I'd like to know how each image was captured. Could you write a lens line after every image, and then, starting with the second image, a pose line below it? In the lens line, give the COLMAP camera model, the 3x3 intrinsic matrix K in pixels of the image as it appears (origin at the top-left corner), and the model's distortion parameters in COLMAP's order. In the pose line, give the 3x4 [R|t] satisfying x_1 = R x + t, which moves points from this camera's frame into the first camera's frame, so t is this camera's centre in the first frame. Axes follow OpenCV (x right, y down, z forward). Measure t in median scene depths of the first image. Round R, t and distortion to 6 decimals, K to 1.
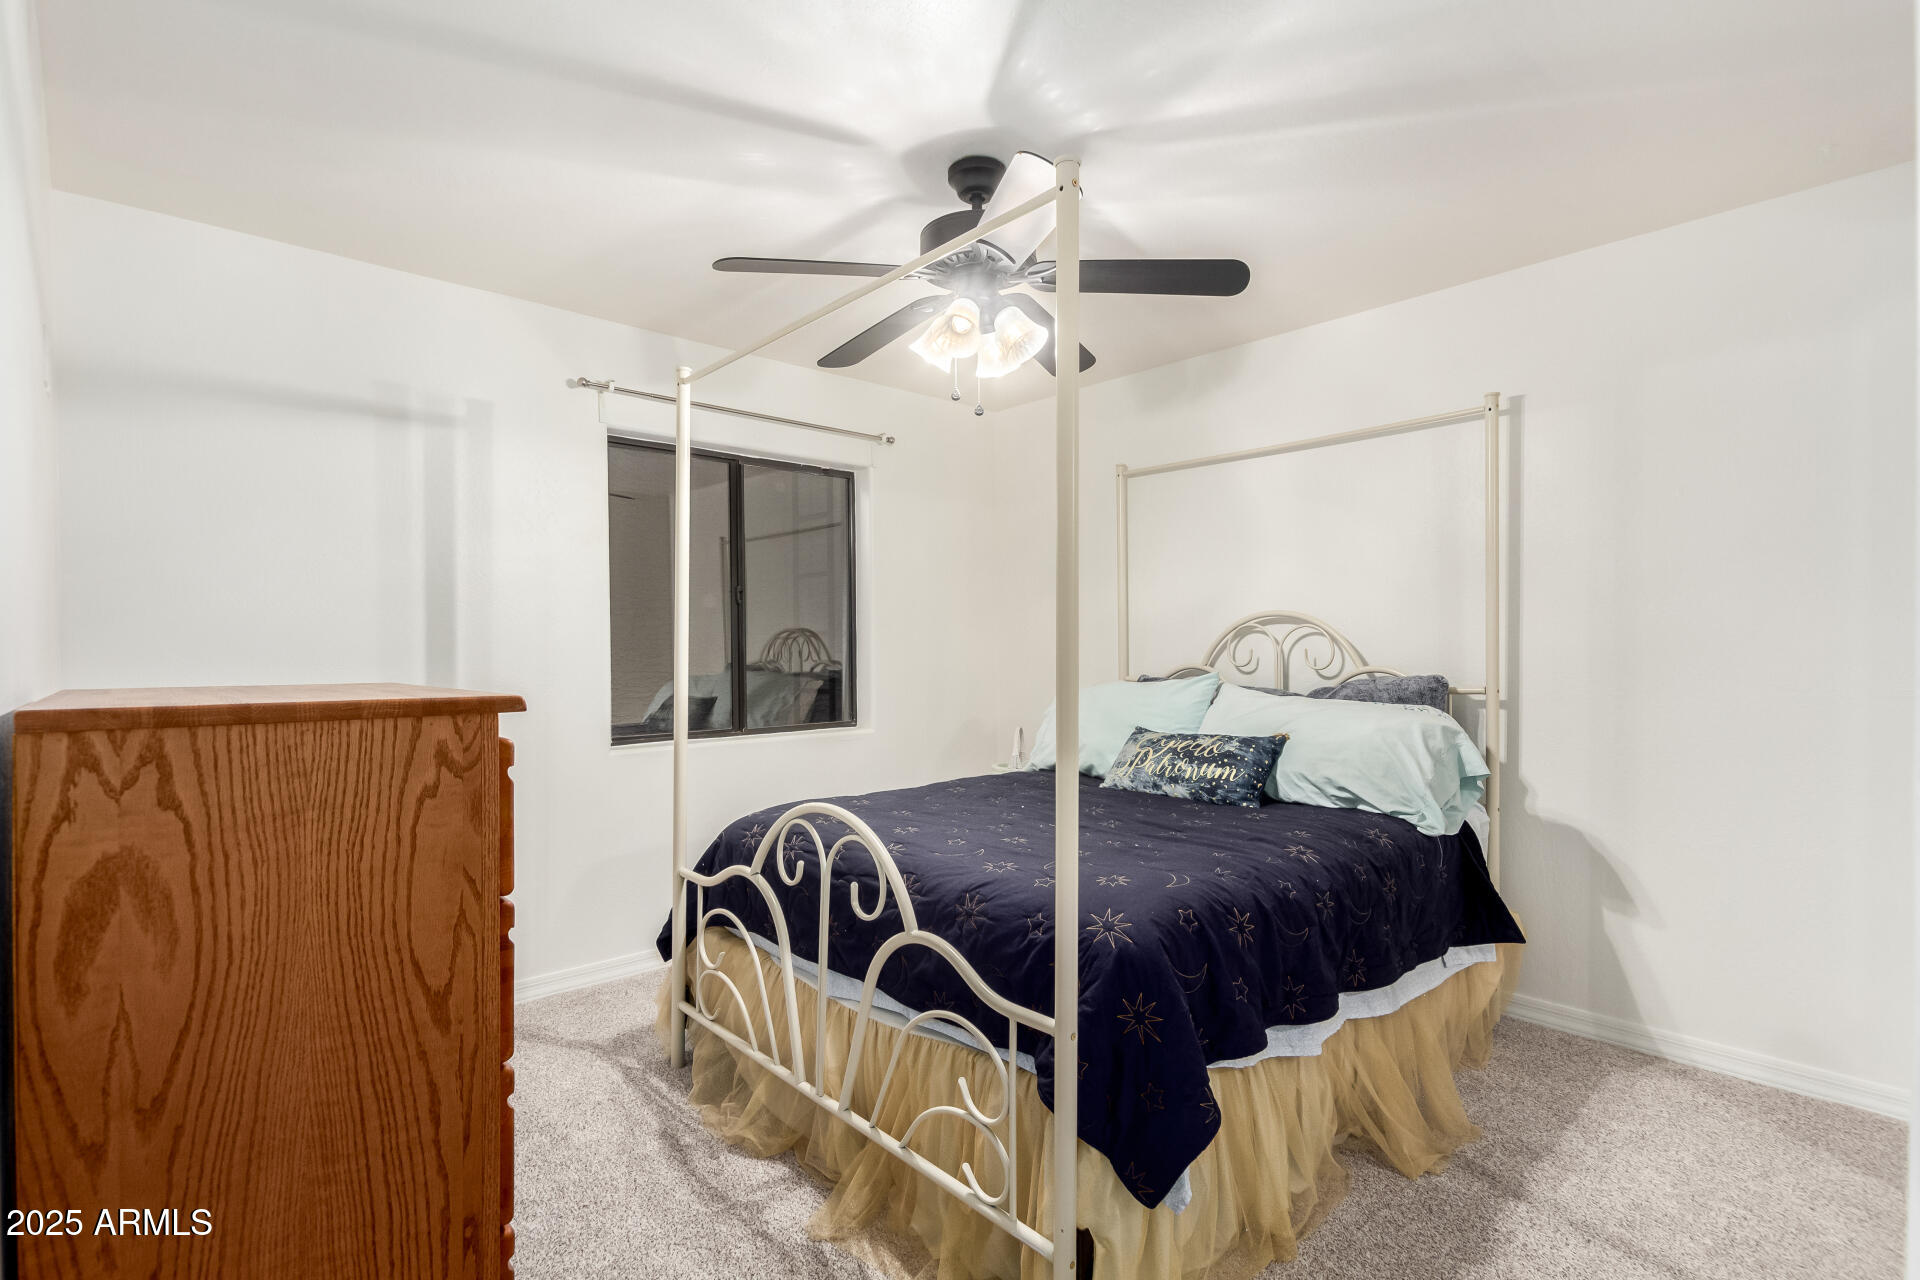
lens RADIAL K [[930.1, 0, 960.0], [0, 930.1, 640.0], [0, 0, 1]] dist [0.018611, -0.009382]
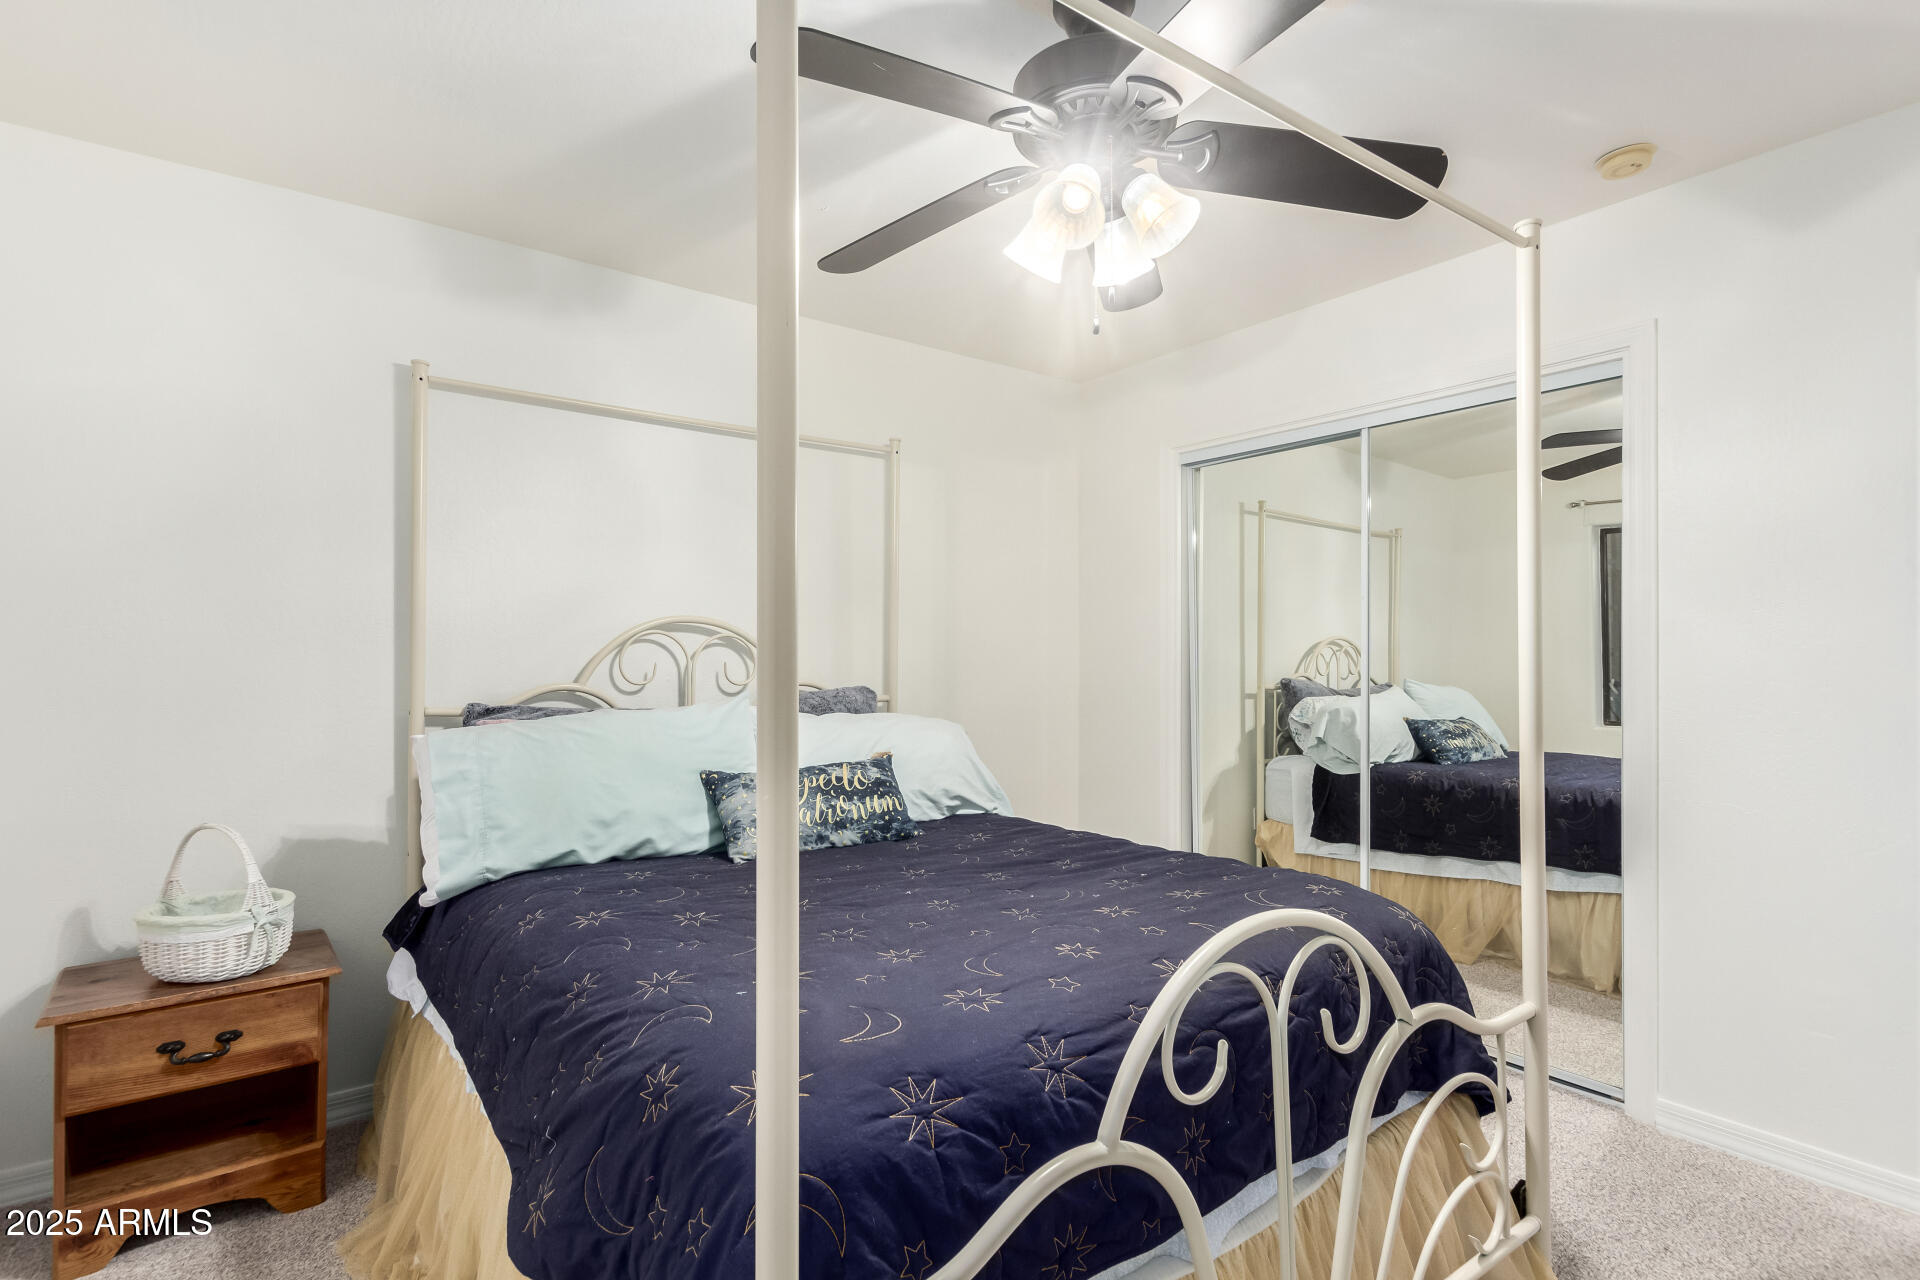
lens RADIAL K [[930.1, 0, 960.0], [0, 930.1, 640.0], [0, 0, 1]] dist [0.018611, -0.009382]
pose [[0.074410, 0.025886, 0.996892, -0.573817], [-0.007640, 0.999649, -0.025387, 0.012610], [-0.997198, -0.005727, 0.074581, 0.866716]]
